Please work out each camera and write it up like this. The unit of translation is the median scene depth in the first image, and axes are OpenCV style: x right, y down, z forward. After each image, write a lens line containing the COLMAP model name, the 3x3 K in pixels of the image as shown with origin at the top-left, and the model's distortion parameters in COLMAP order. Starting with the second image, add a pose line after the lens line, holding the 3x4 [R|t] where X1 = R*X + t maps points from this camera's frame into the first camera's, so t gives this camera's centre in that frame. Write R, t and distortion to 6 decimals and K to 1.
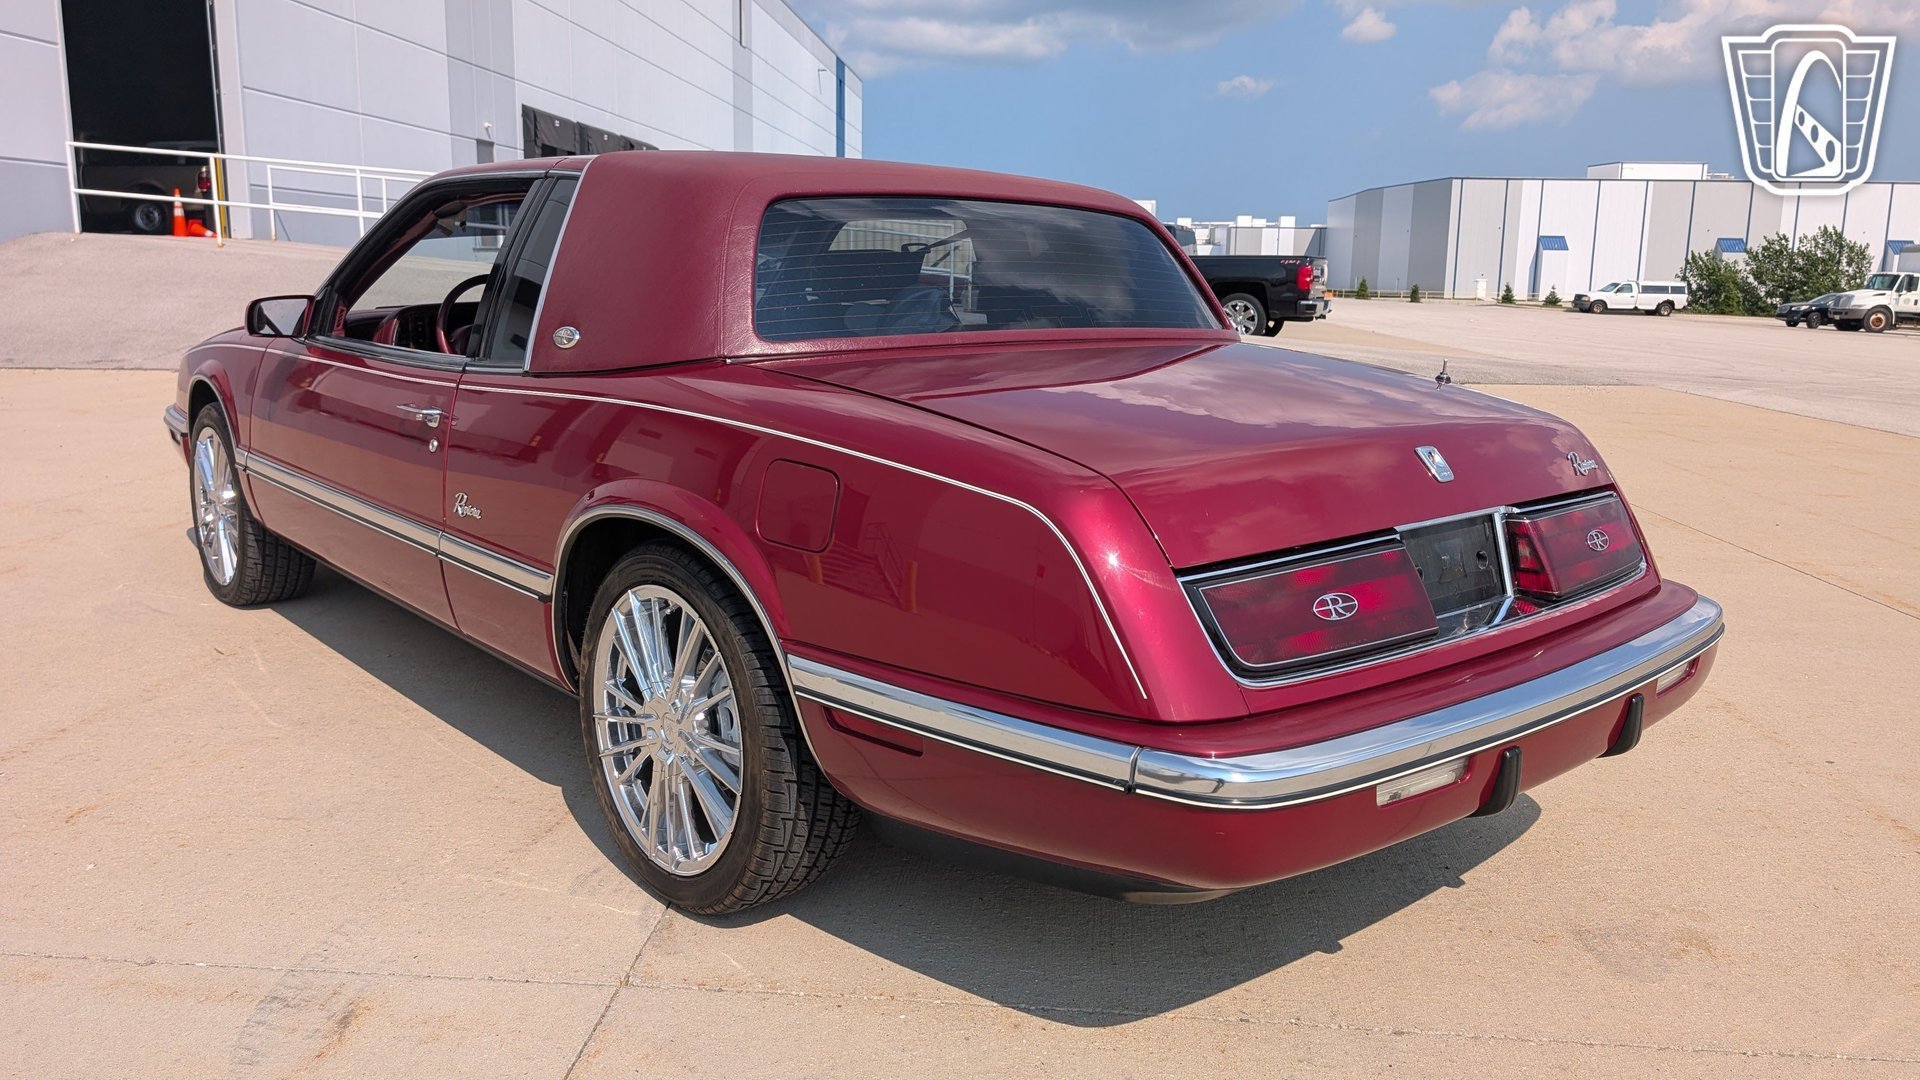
lens RADIAL K [[1411.4, 0, 950.5], [0, 1411.4, 520.0], [0, 0, 1]] dist [0.013421, -0.012064]
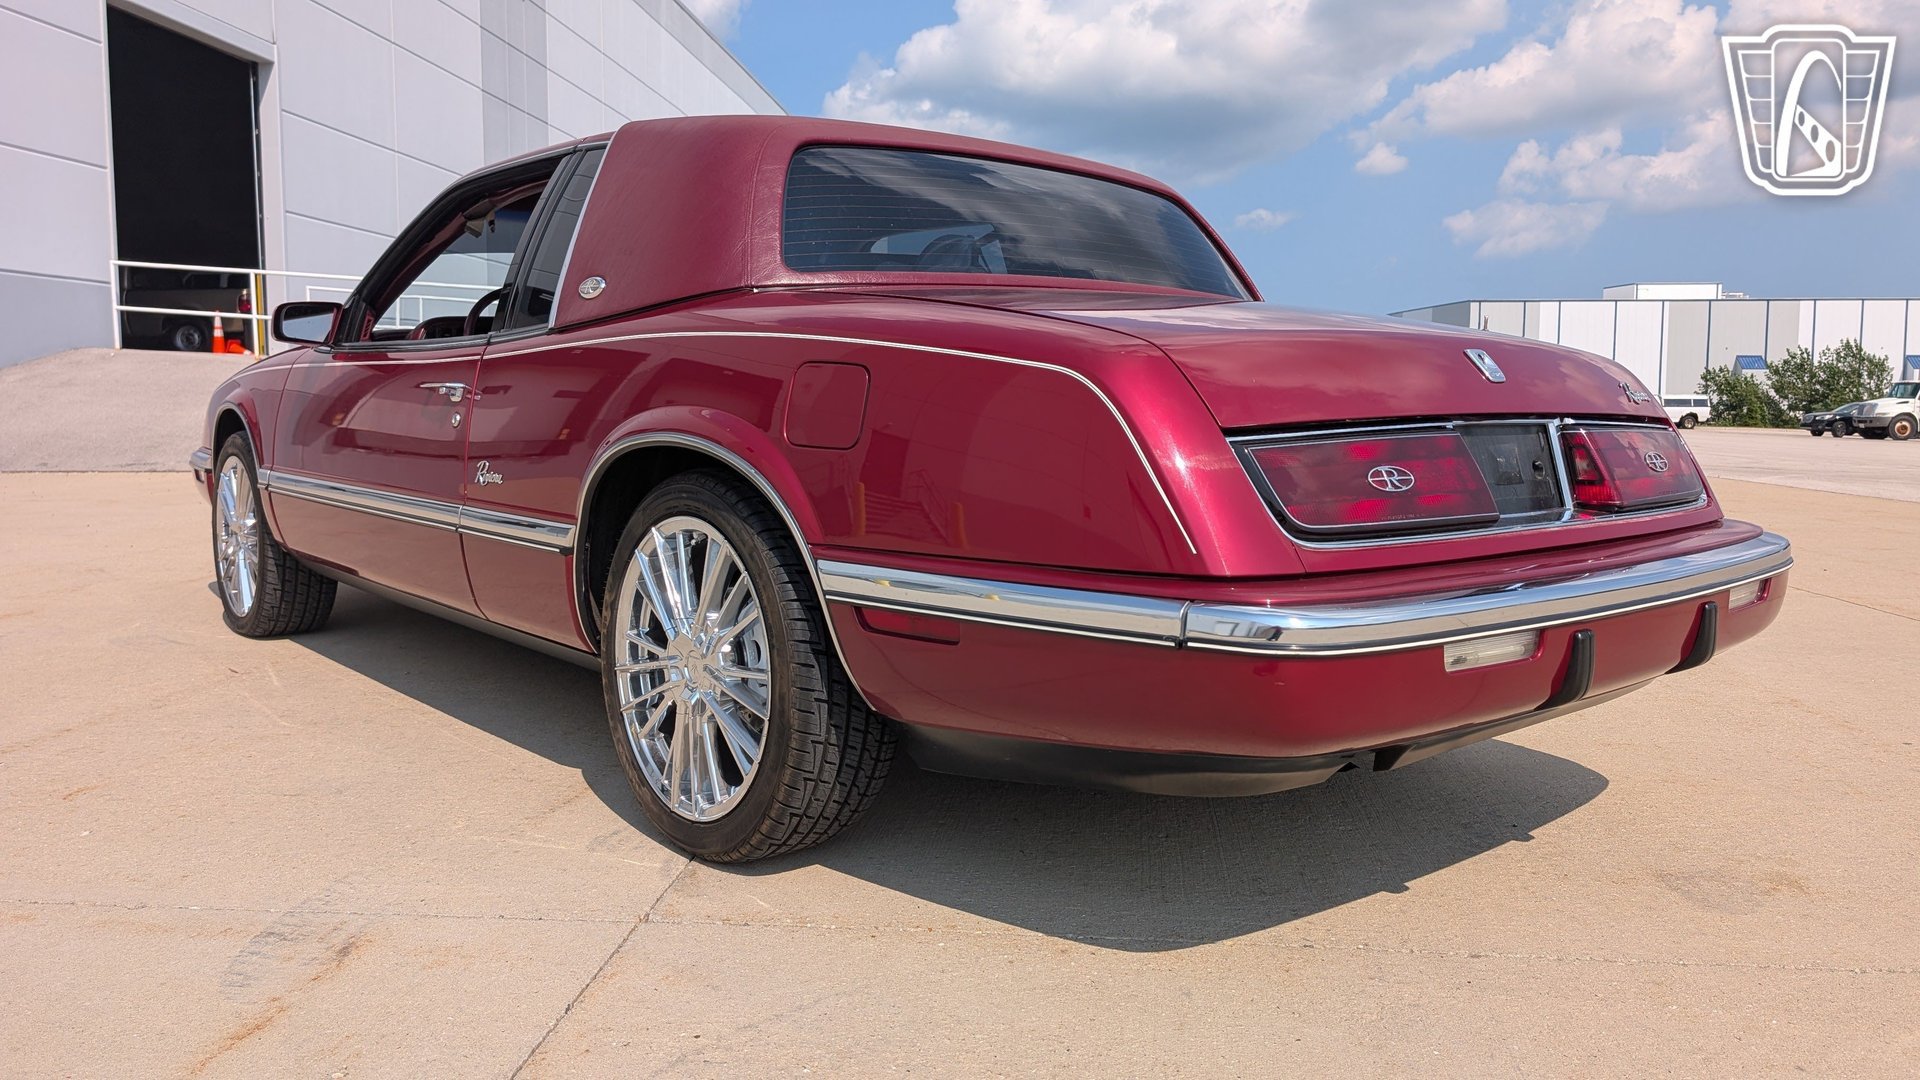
lens RADIAL K [[1411.4, 0, 969.4], [0, 1411.4, 514.2], [0, 0, 1]] dist [0.013421, -0.012064]
pose [[0.999870, -0.014571, -0.006933, -0.003506], [0.013840, 0.995302, -0.095825, 0.112082], [0.008297, 0.095717, 0.995374, 0.032201]]
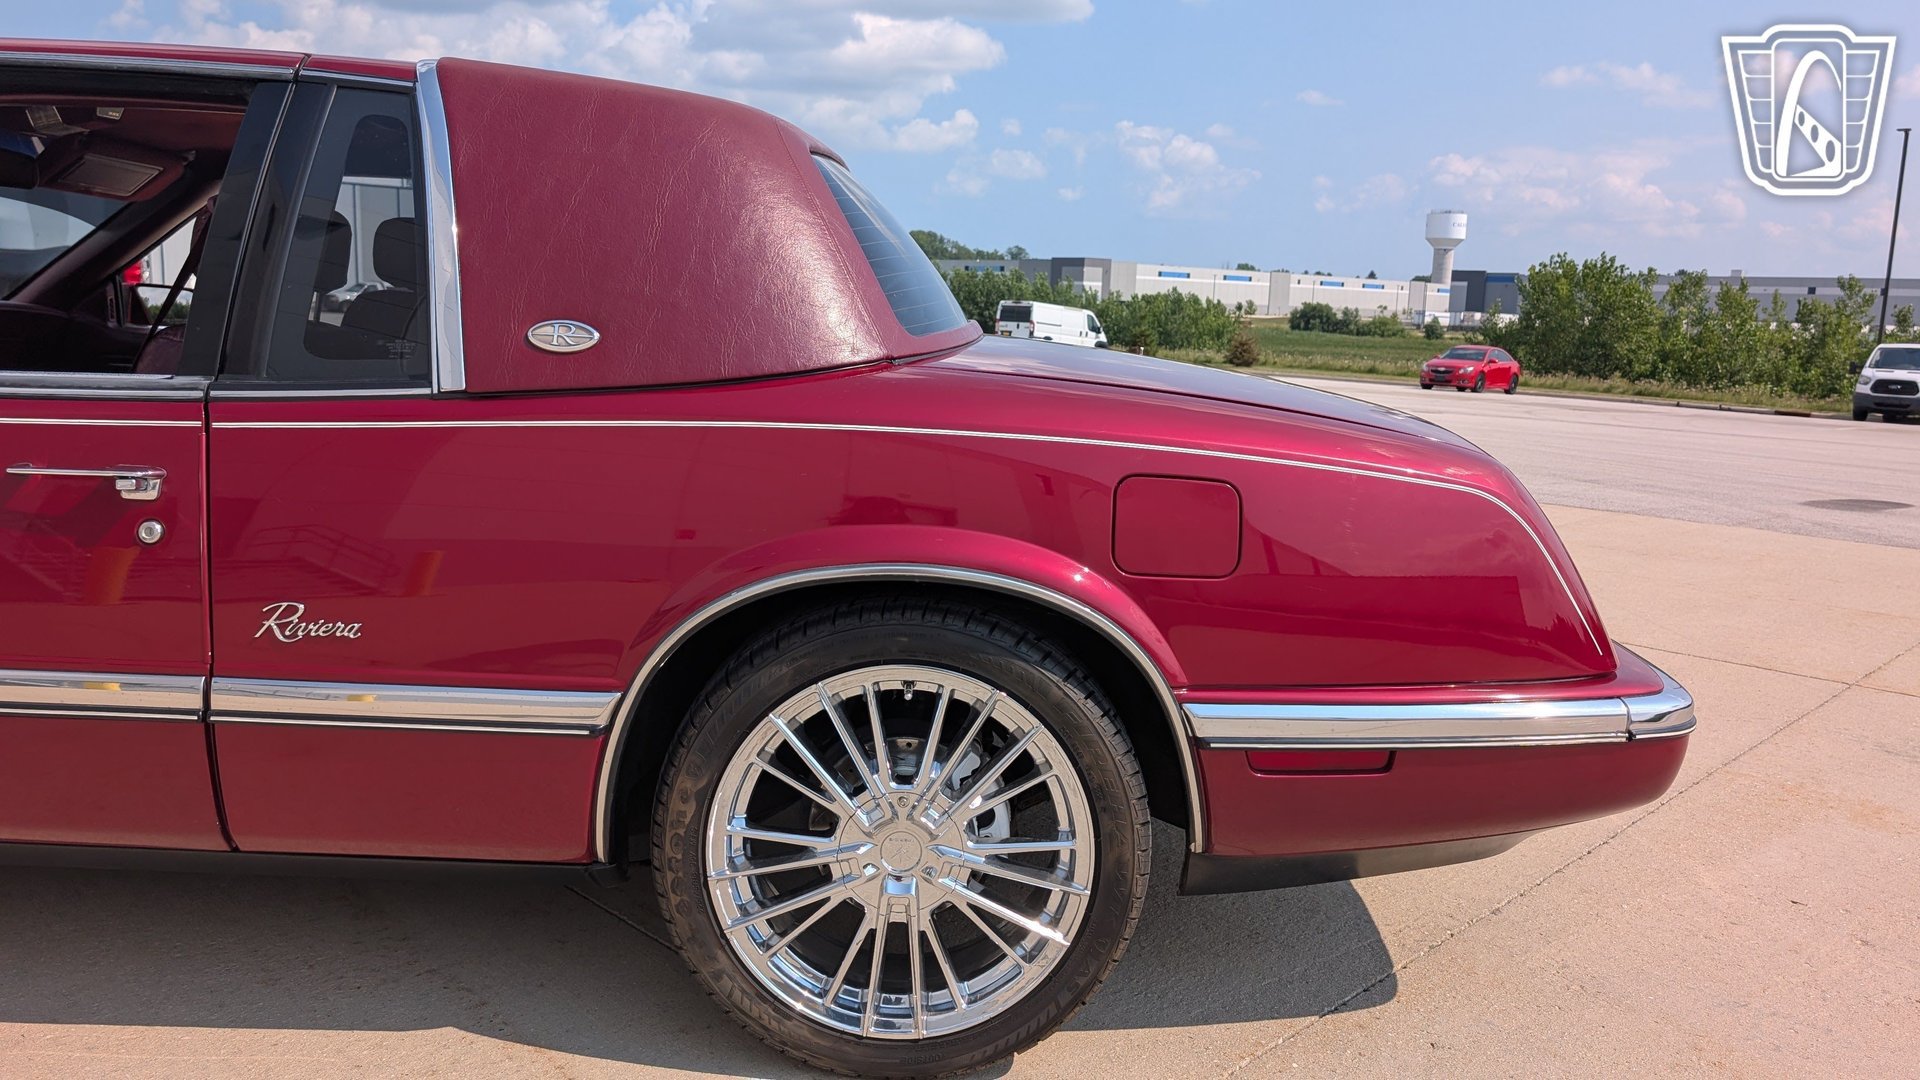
lens RADIAL K [[1411.4, 0, 962.9], [0, 1411.4, 545.4], [0, 0, 1]] dist [0.013421, -0.012064]
pose [[0.650934, -0.122342, 0.749211, -0.583343], [0.109097, 0.991760, 0.067162, -0.050361], [-0.751254, 0.038019, 0.658918, 0.381373]]
